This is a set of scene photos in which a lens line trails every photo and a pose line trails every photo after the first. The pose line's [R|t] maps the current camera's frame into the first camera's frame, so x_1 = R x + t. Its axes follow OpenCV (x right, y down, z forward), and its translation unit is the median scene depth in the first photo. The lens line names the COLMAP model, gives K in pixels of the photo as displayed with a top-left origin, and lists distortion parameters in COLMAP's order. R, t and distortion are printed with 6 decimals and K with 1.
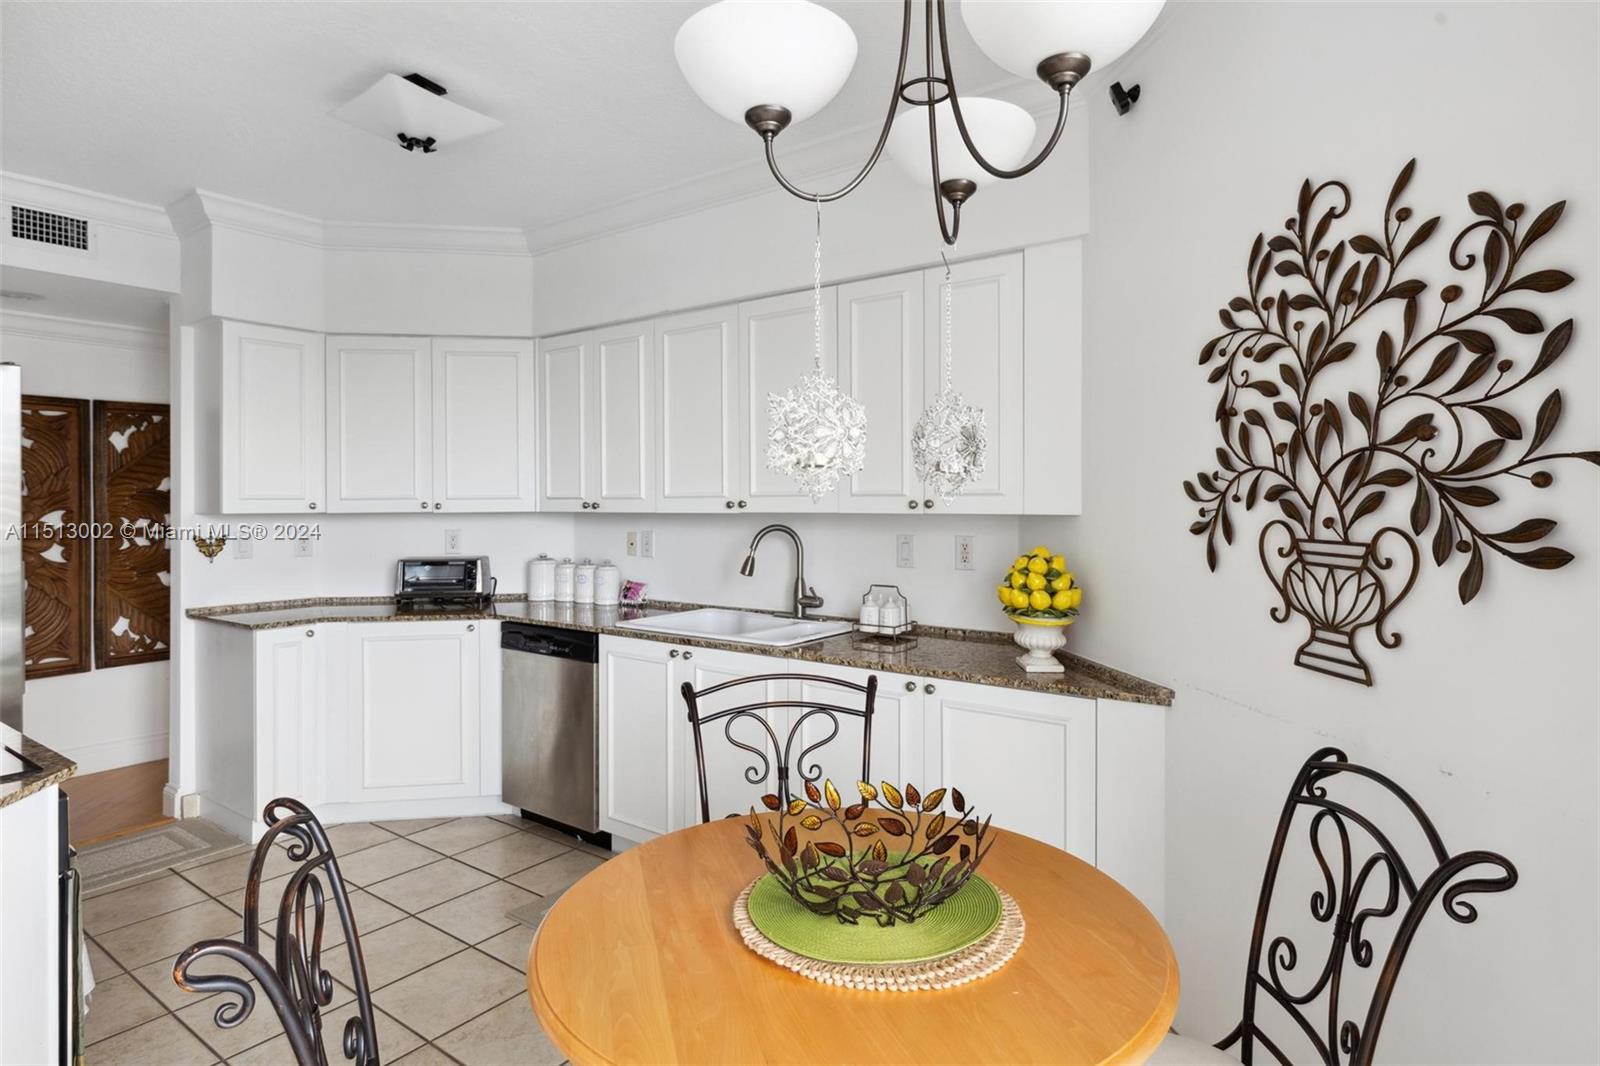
lens RADIAL K [[854.7, 0, 799.6], [0, 854.7, 500.2], [0, 0, 1]] dist [0.001878, 0.001641]
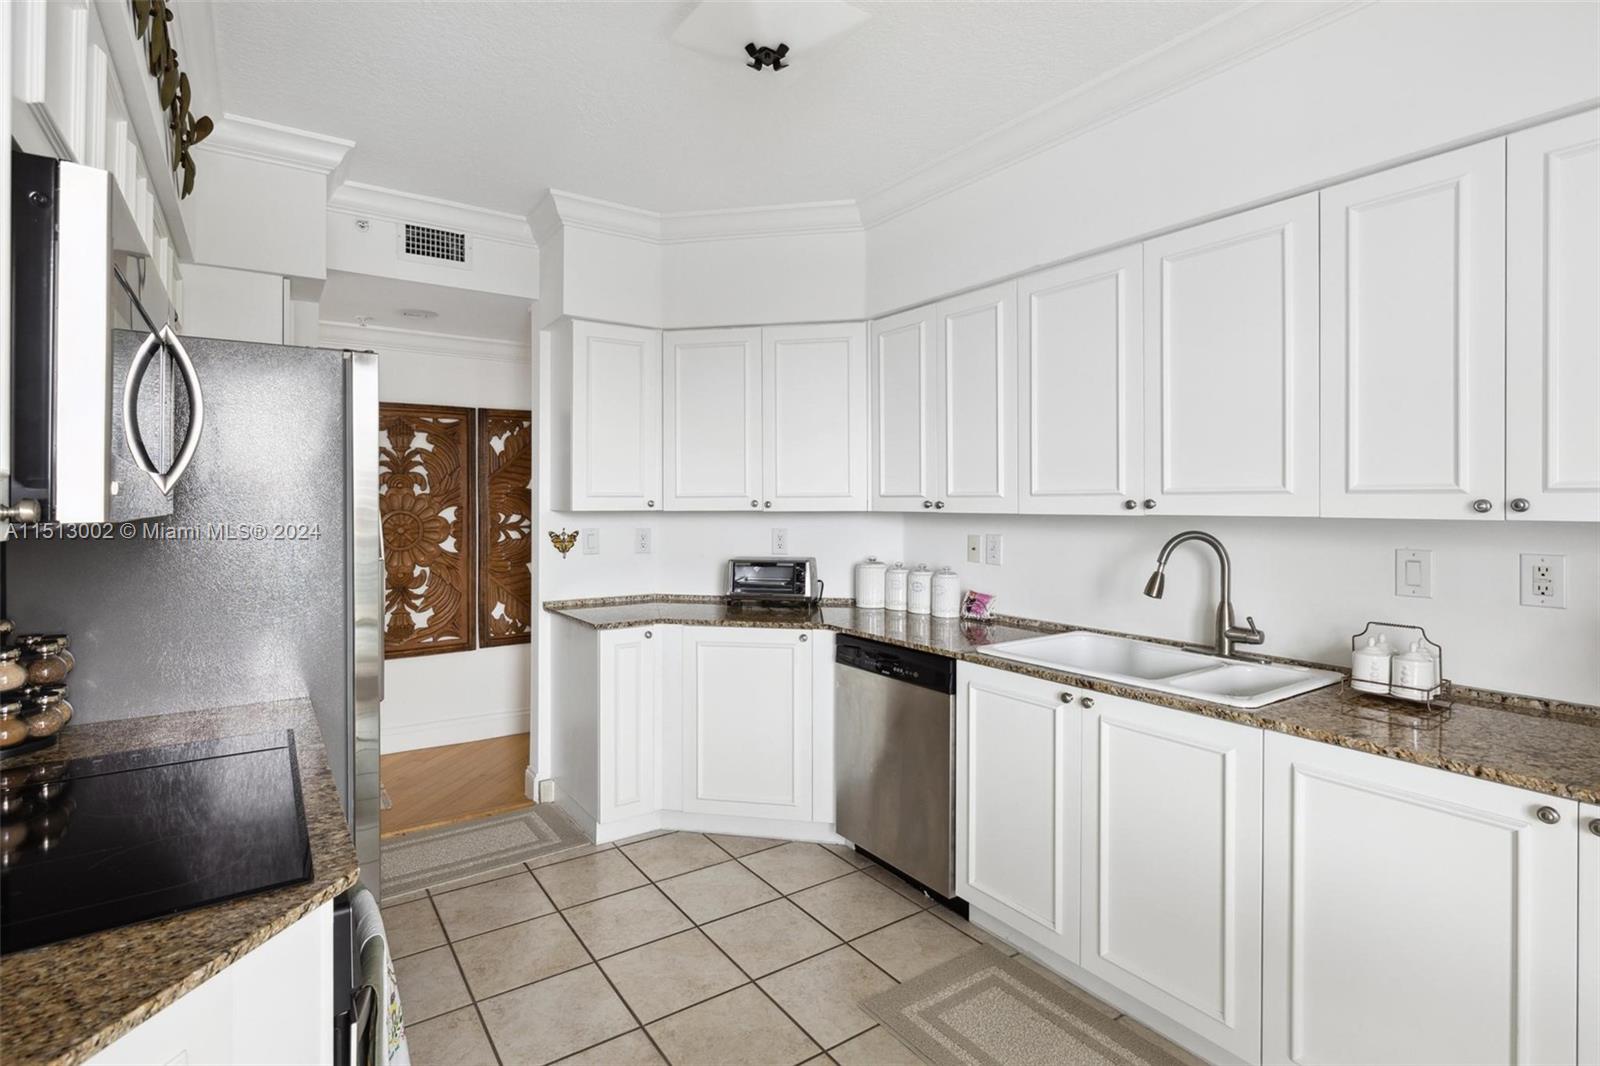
lens RADIAL K [[737.2, 0, 793.3], [0, 737.2, 499.8], [0, 0, 1]] dist [0.000074, 0.001210]
pose [[0.947756, 0.002889, -0.318984, -0.169369], [-0.002855, 0.999996, 0.000573, 0.001617], [0.318985, 0.000368, 0.947760, 0.293521]]
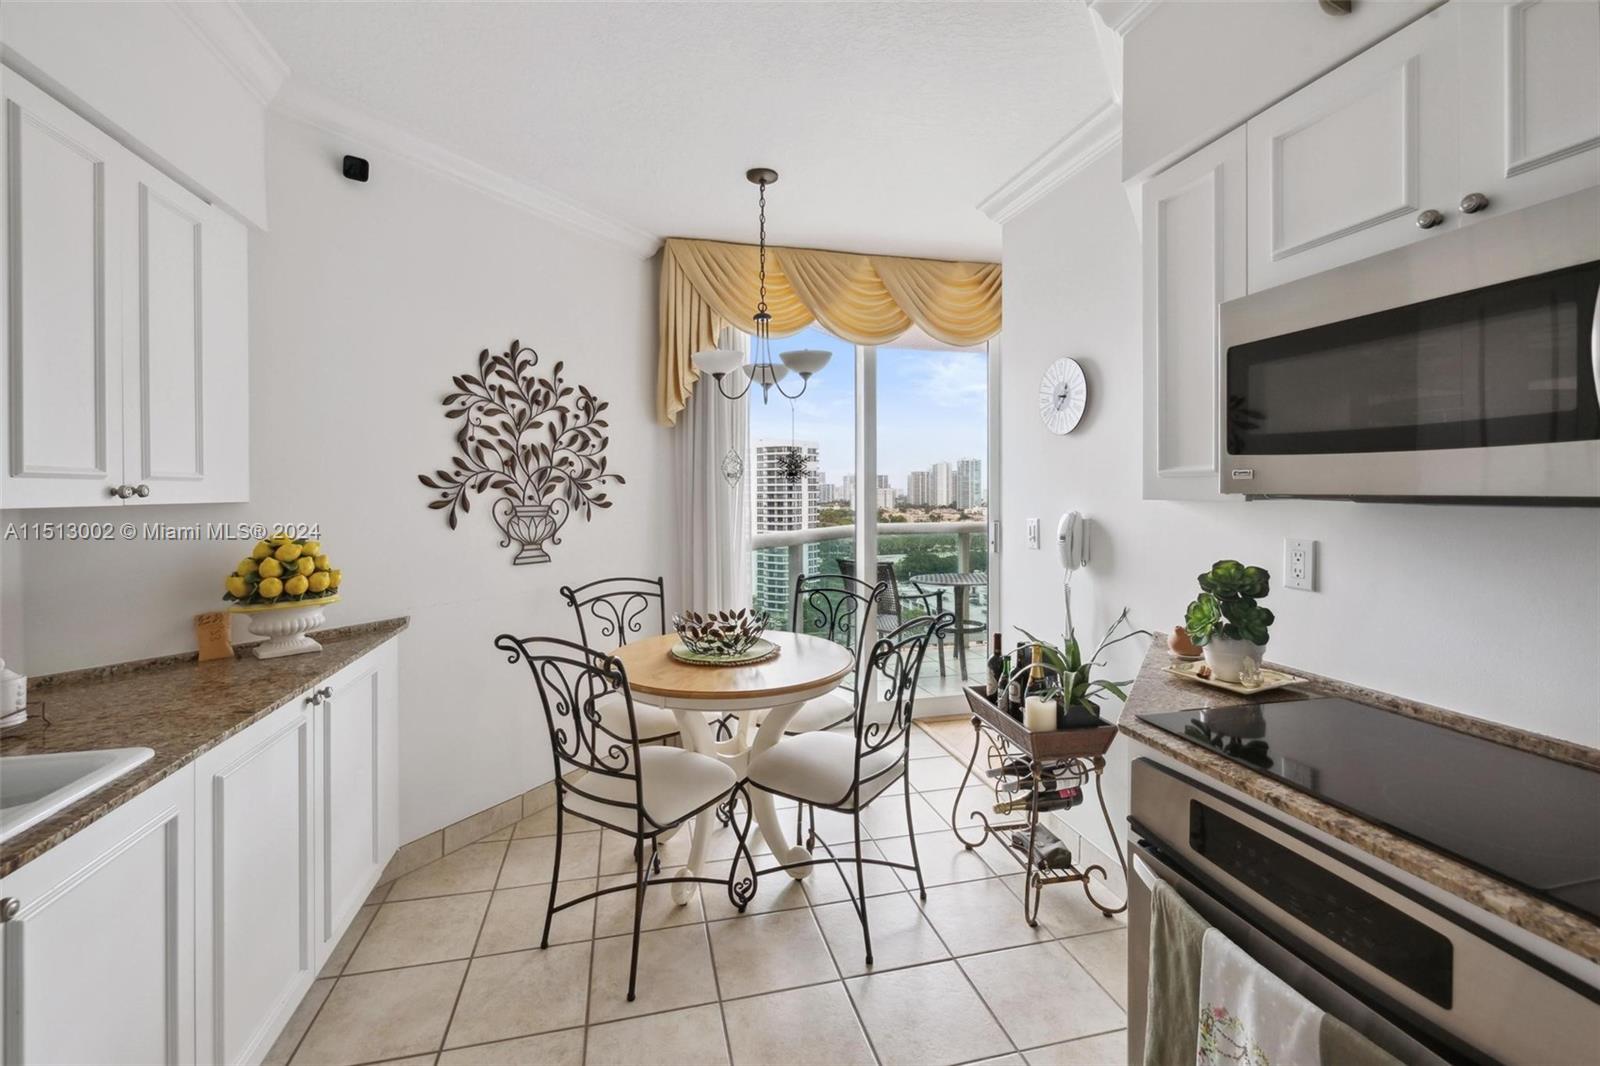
lens RADIAL K [[679.2, 0, 789.7], [0, 679.2, 490.4], [0, 0, 1]] dist [0.003190, 0.001719]
pose [[-0.757379, 0.006913, 0.652939, -0.545648], [0.007010, 0.999972, -0.002456, 0.008249], [-0.652938, 0.002717, -0.757406, 0.959762]]
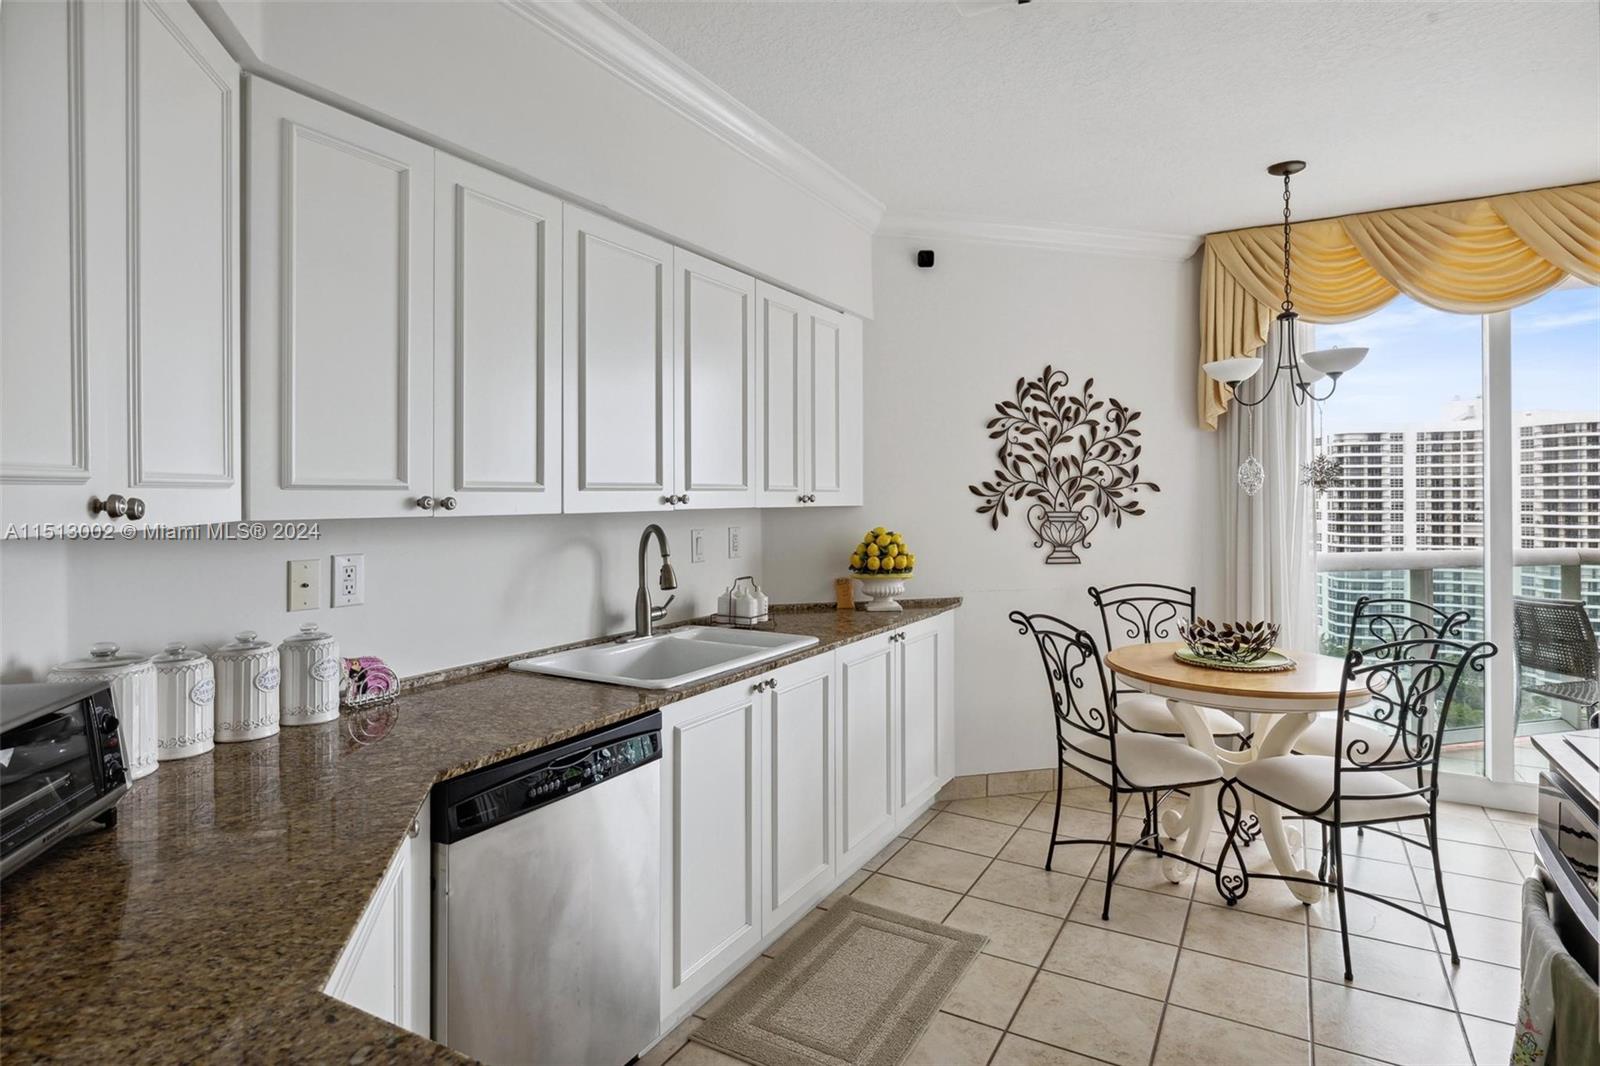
lens RADIAL K [[854.7, 0, 814.2], [0, 854.7, 487.2], [0, 0, 1]] dist [0.001878, 0.001641]
pose [[-0.117598, 0.014492, 0.992956, -0.910384], [0.000429, 0.999894, -0.014542, 0.005616], [-0.993061, -0.001285, -0.117592, 1.013260]]
